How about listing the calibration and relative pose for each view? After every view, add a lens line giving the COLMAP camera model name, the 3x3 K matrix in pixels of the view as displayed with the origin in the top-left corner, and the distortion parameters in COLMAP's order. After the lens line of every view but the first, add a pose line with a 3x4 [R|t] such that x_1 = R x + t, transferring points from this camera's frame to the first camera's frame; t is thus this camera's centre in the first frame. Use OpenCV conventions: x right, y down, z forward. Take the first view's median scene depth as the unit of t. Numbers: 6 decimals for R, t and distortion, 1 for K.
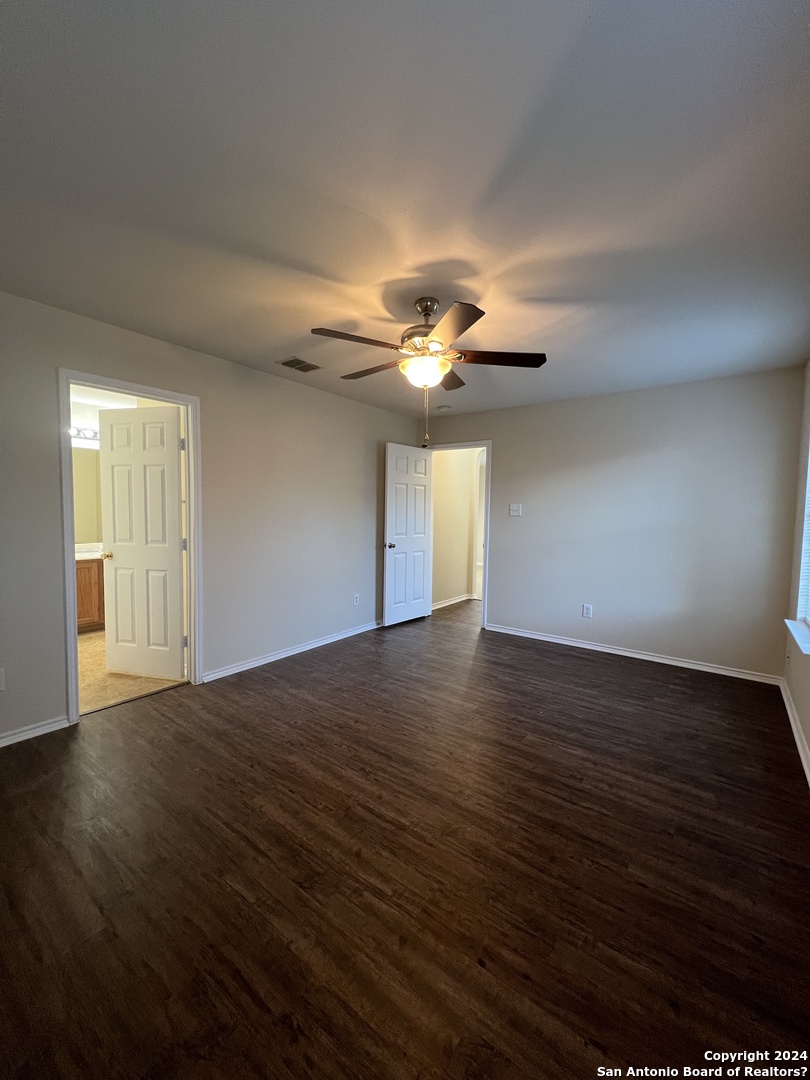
lens RADIAL K [[429.9, 0, 406.0], [0, 429.9, 535.4], [0, 0, 1]] dist [-0.000462, -0.000020]
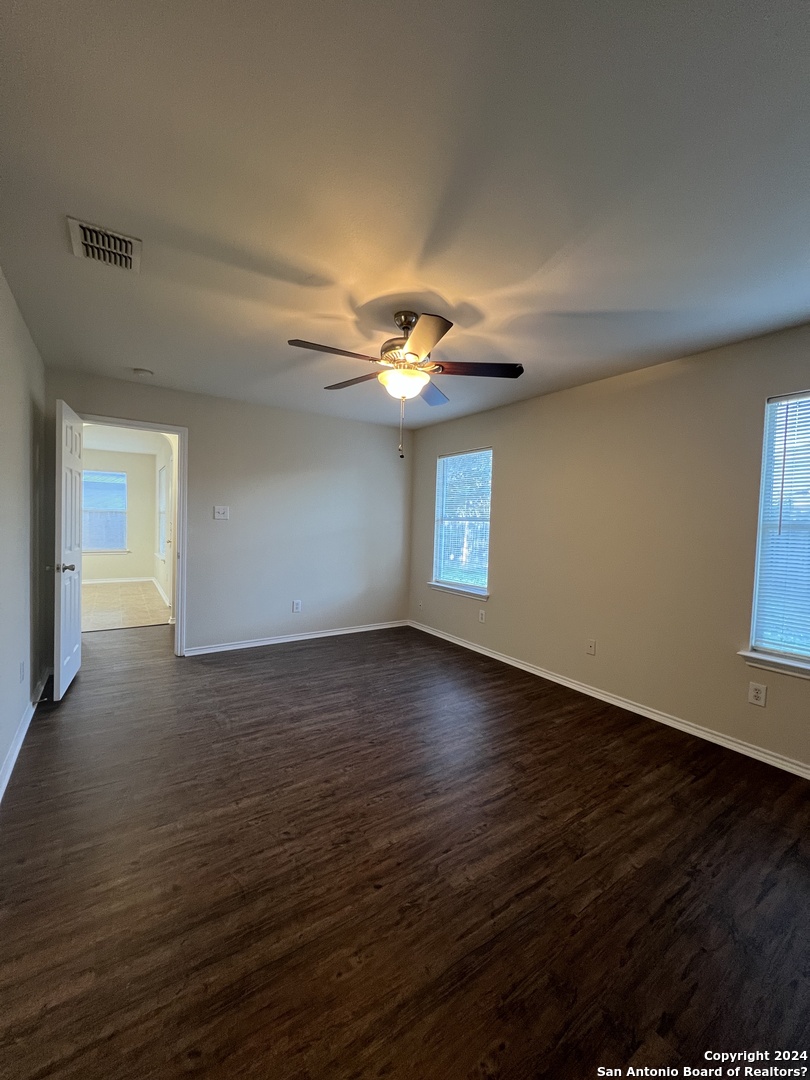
lens RADIAL K [[429.9, 0, 406.0], [0, 429.9, 535.4], [0, 0, 1]] dist [-0.000462, -0.000020]
pose [[0.327784, -0.038920, 0.943951, -0.909012], [0.030169, 0.999073, 0.030717, -0.053593], [-0.944271, 0.018409, 0.328655, 0.659474]]
